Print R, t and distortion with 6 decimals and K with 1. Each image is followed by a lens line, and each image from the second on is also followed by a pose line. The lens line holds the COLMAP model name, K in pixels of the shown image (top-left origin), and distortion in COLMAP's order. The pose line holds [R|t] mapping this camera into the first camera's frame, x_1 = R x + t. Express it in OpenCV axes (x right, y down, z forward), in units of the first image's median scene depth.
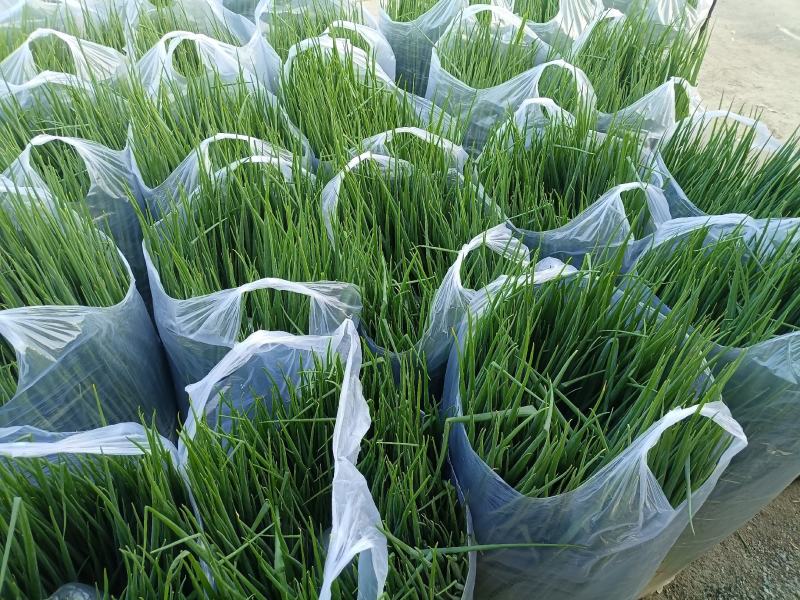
lens RADIAL K [[595.7, 0, 400.0], [0, 595.7, 300.0], [0, 0, 1]] dist [0.007221, -0.005468]
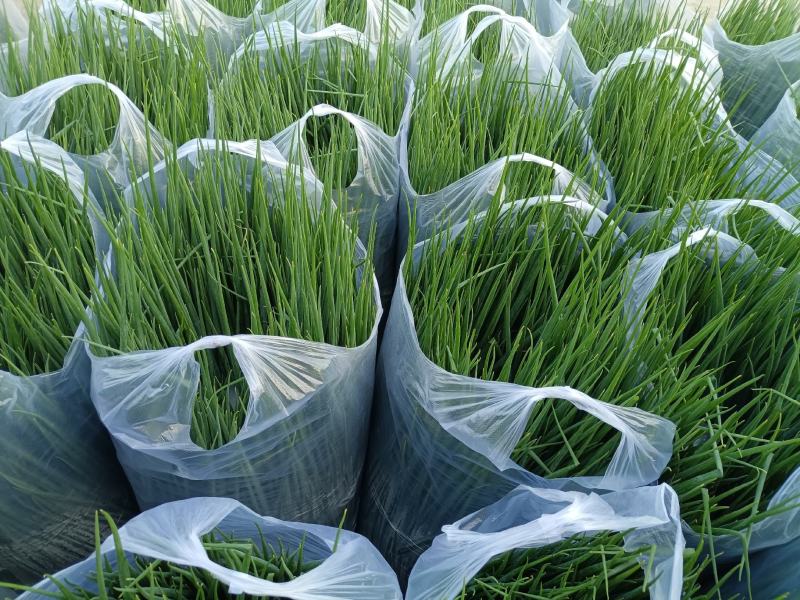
lens RADIAL K [[595.7, 0, 400.0], [0, 595.7, 300.0], [0, 0, 1]] dist [0.007221, -0.005468]
pose [[0.928579, 0.305264, -0.211080, -0.226395], [-0.296341, 0.952251, 0.073489, -0.101473], [0.223435, -0.005689, 0.974702, 0.190684]]
